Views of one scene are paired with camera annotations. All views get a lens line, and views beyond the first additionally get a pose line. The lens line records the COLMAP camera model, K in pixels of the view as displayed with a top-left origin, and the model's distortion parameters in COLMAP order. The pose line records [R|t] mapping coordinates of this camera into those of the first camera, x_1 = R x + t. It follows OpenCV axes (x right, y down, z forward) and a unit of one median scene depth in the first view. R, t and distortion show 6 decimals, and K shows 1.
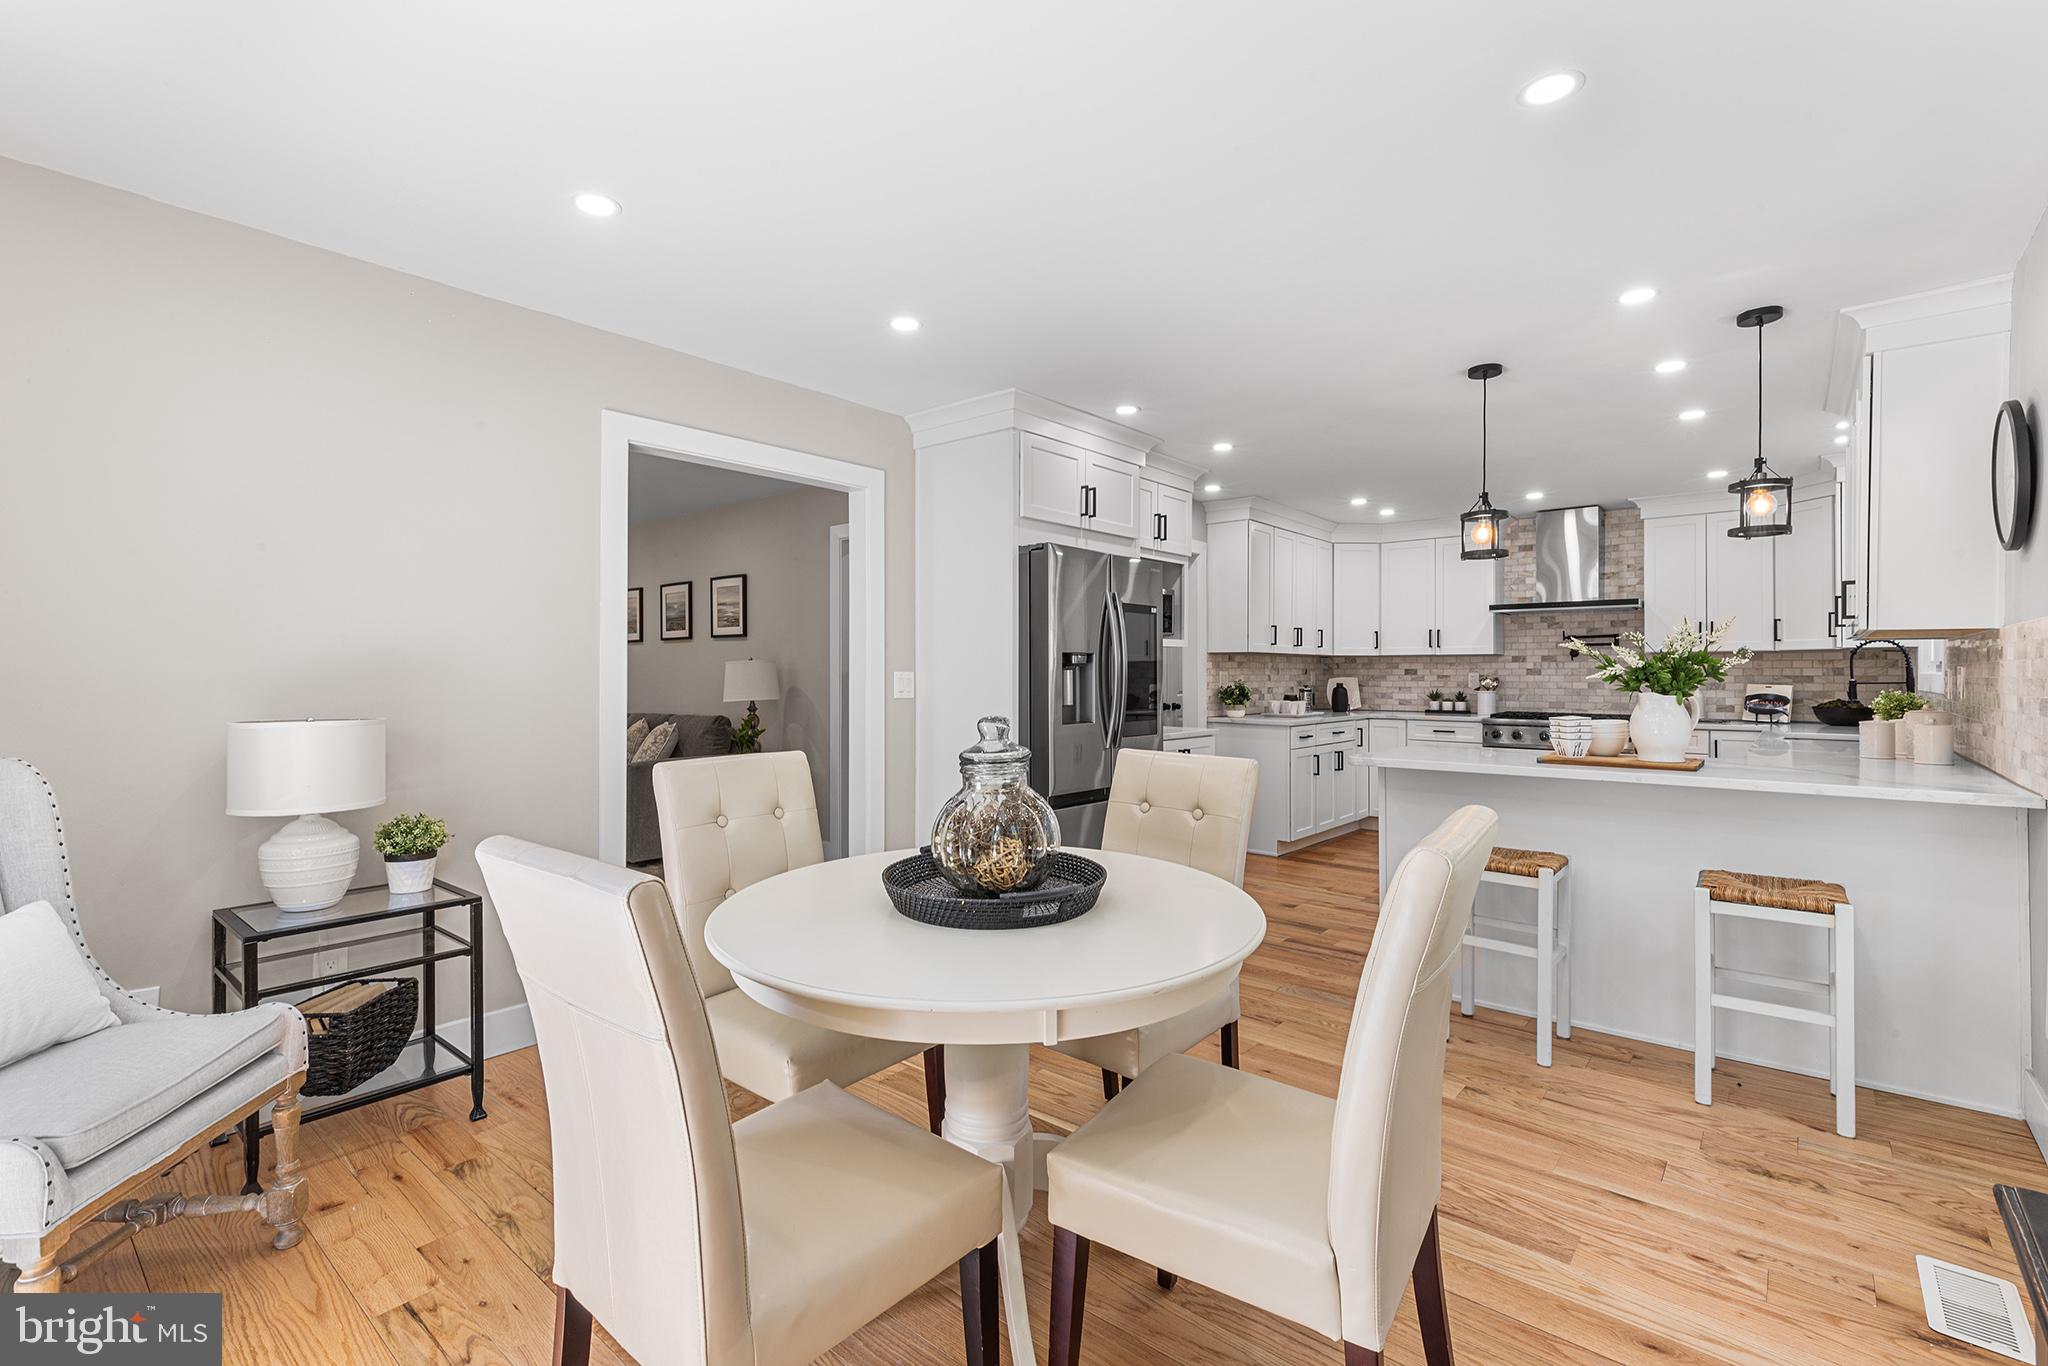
lens RADIAL K [[924.9, 0, 1030.4], [0, 924.9, 672.8], [0, 0, 1]] dist [0.010251, 0.001080]
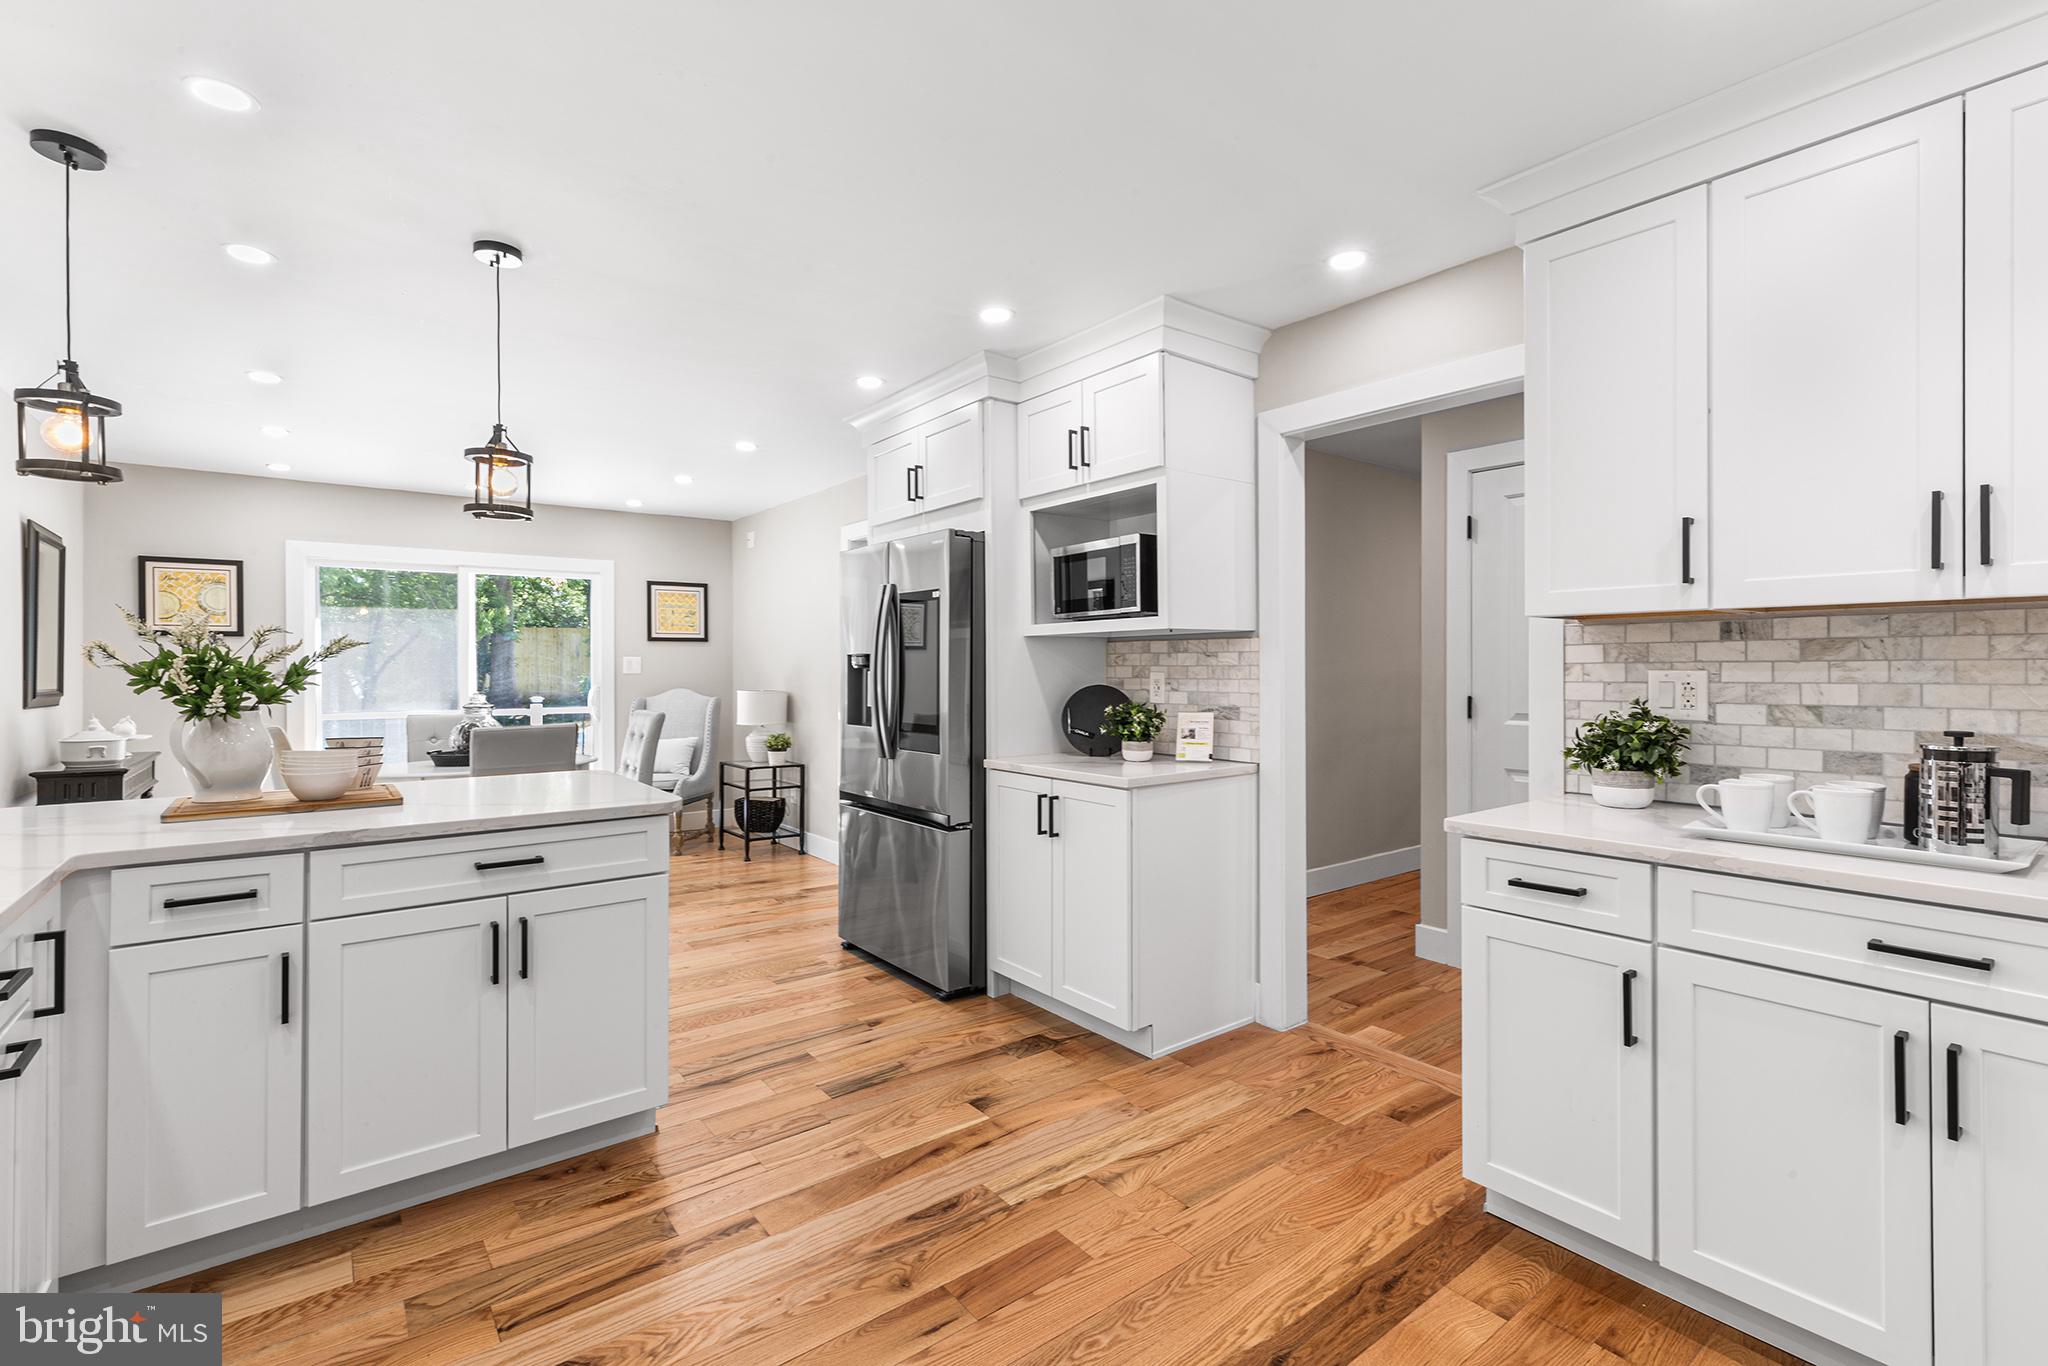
lens RADIAL K [[924.9, 0, 1011.6], [0, 924.9, 667.3], [0, 0, 1]] dist [0.010251, 0.001080]
pose [[-0.224427, 0.000104, -0.974491, 0.618927], [0.003367, 0.999994, -0.000668, -0.003606], [0.974485, -0.003431, -0.224426, 0.872259]]
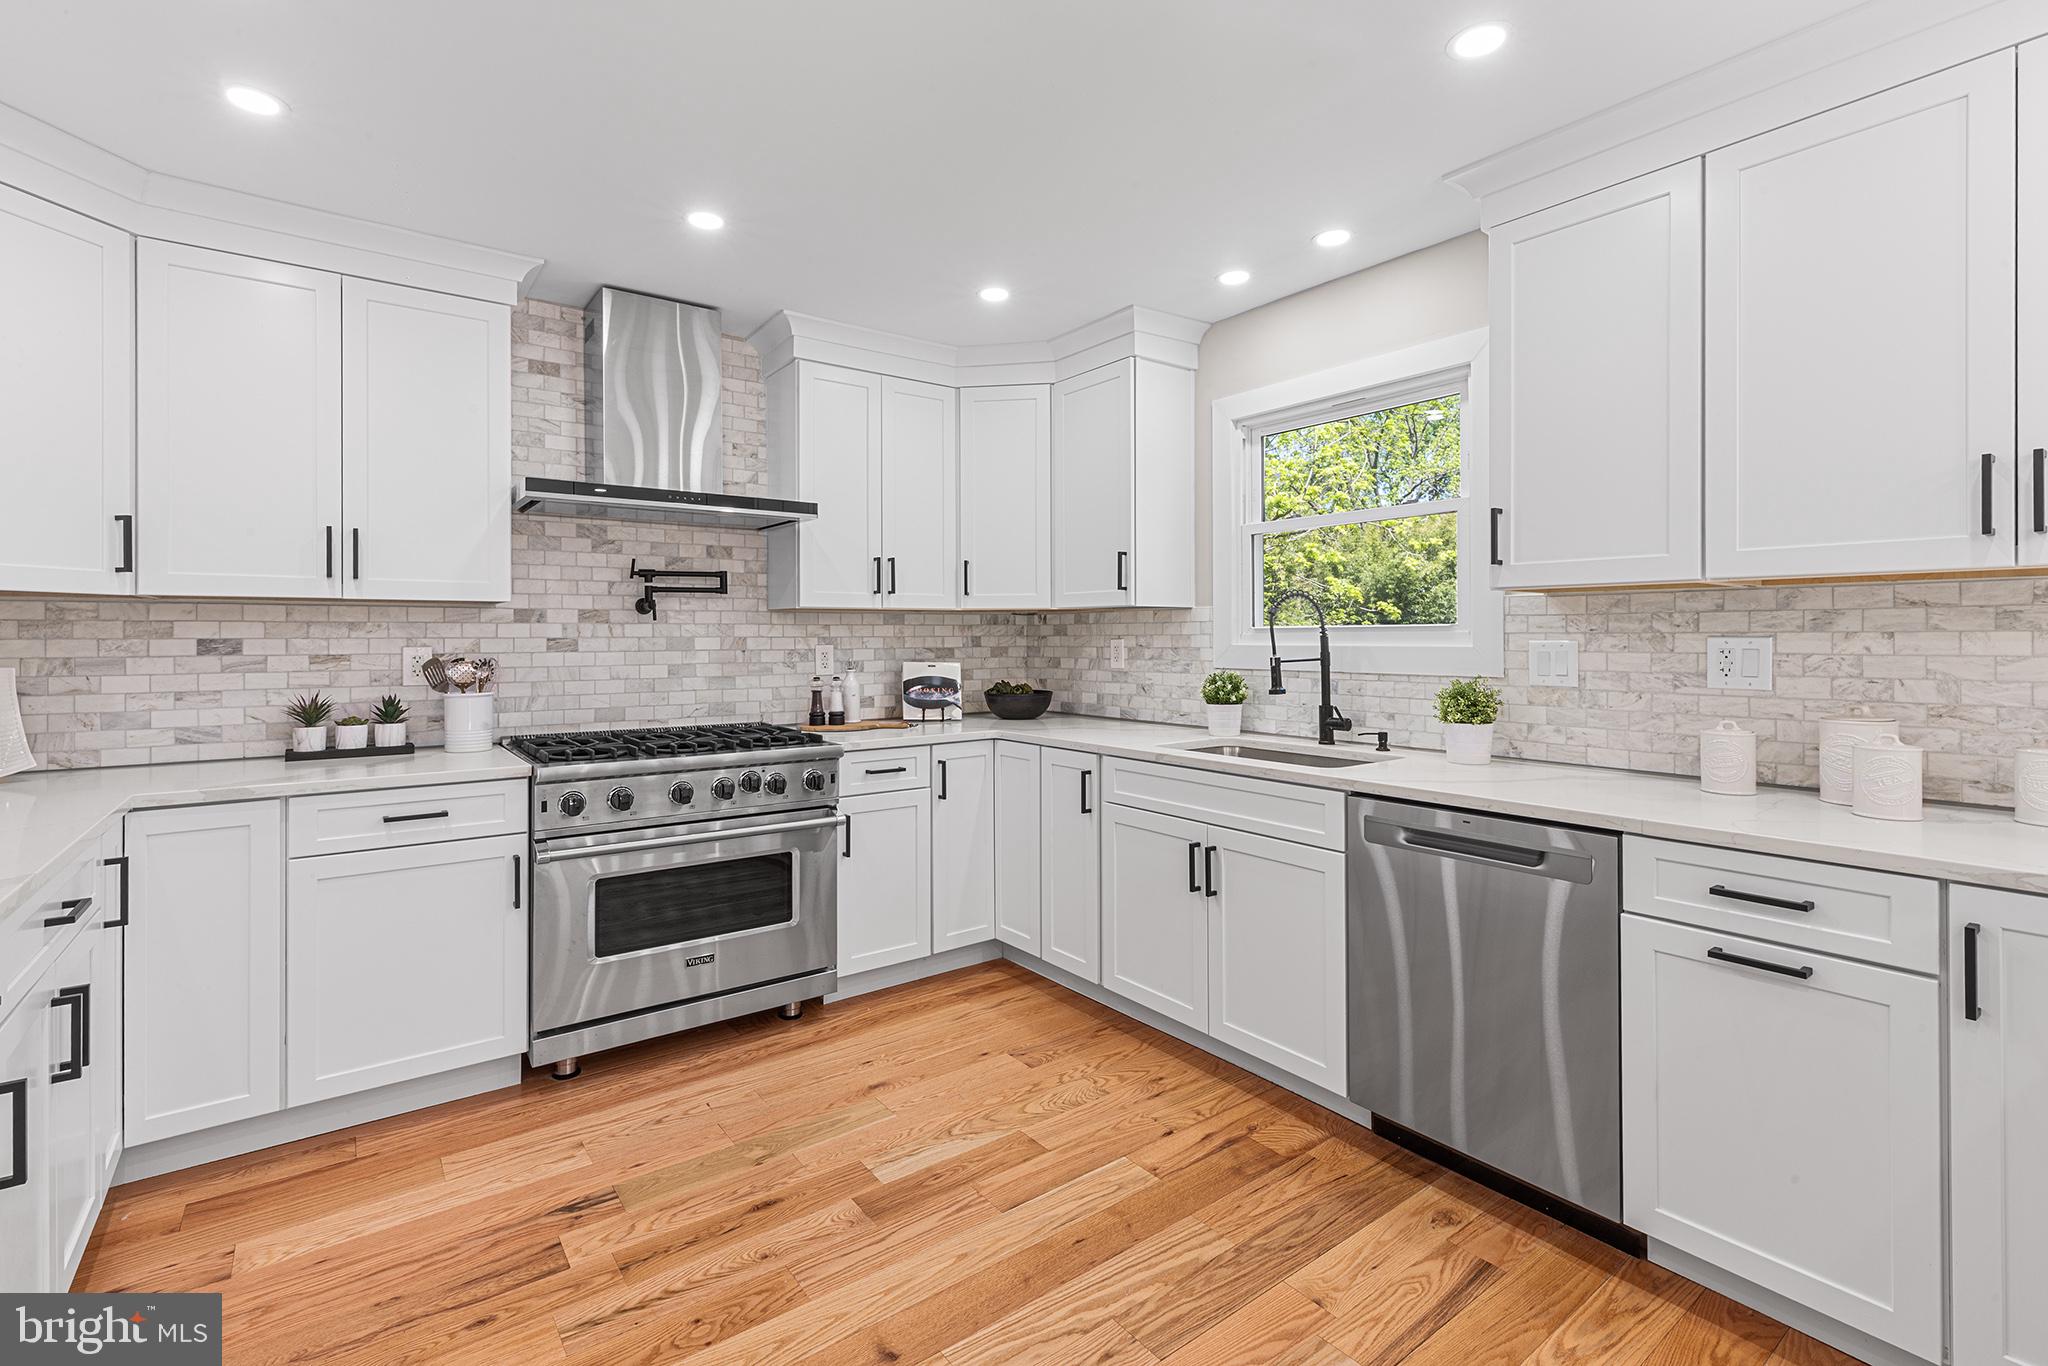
lens RADIAL K [[924.9, 0, 983.1], [0, 924.9, 637.3], [0, 0, 1]] dist [0.010251, 0.001080]
pose [[0.246713, -0.001776, 0.969087, 0.164821], [0.003949, 0.999992, 0.000828, -0.004340], [-0.969081, 0.003623, 0.246718, 0.740514]]
